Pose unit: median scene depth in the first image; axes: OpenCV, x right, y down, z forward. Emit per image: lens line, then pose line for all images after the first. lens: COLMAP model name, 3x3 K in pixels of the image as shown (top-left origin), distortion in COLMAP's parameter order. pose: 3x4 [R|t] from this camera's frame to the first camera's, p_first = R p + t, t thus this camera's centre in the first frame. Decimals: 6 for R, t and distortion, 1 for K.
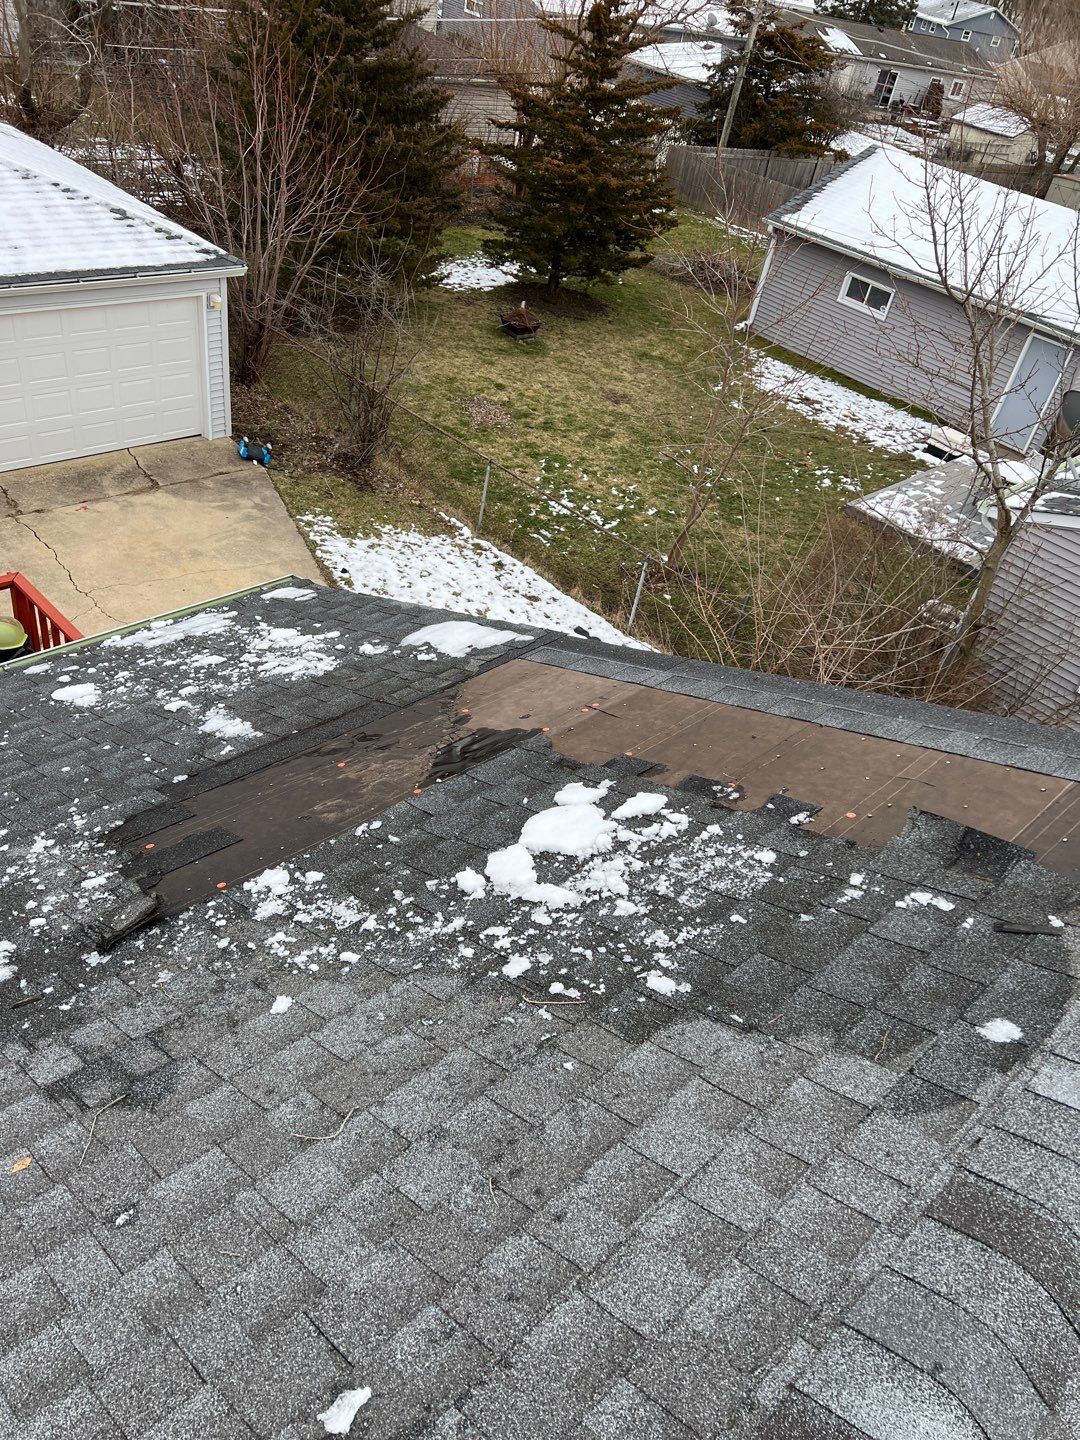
lens RADIAL K [[1077.3, 0, 538.6], [0, 1077.3, 728.2], [0, 0, 1]] dist [0.050317, -0.055191]
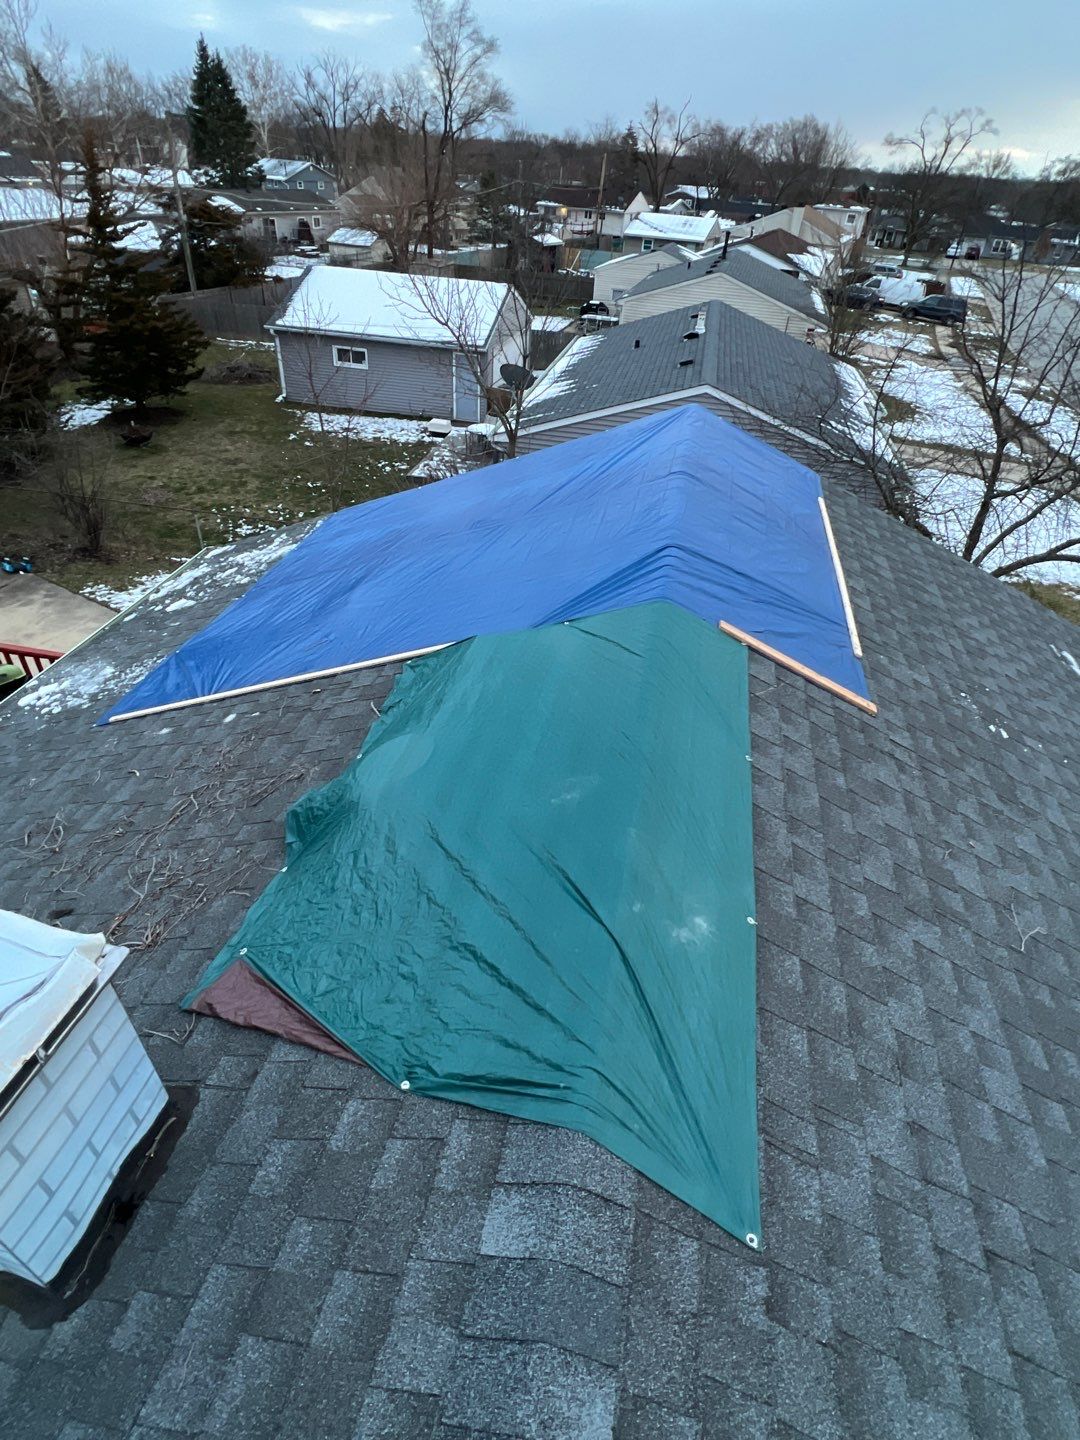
lens RADIAL K [[757.5, 0, 542.4], [0, 757.5, 716.8], [0, 0, 1]] dist [-0.000787, 0.001771]
pose [[0.823834, -0.429068, 0.370403, -0.155054], [0.413500, 0.901878, 0.125033, 0.078831], [-0.387706, 0.050155, 0.920418, -0.147743]]
